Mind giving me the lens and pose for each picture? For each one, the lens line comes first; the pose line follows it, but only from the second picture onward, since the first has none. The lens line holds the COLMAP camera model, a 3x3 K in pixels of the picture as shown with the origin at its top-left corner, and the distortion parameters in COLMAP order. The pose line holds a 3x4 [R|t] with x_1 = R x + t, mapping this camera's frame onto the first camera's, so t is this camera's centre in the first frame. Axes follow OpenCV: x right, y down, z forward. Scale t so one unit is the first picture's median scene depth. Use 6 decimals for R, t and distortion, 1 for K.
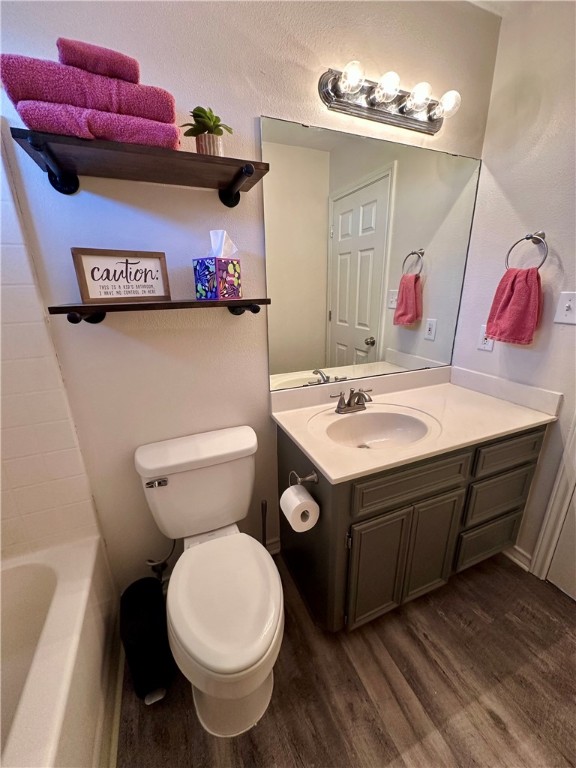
lens RADIAL K [[306.1, 0, 288.0], [0, 306.1, 384.0], [0, 0, 1]] dist [-0.000894, 0.000370]
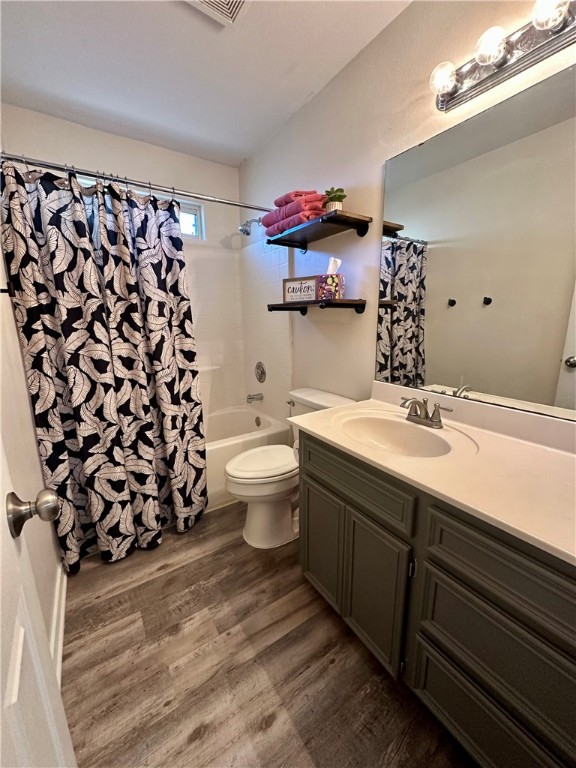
lens RADIAL K [[306.1, 0, 288.0], [0, 306.1, 384.0], [0, 0, 1]] dist [-0.000894, 0.000370]
pose [[0.190804, 0.221743, -0.956255, 1.329689], [-0.291348, 0.943049, 0.160547, -0.070685], [0.937396, 0.247969, 0.244542, 0.541646]]
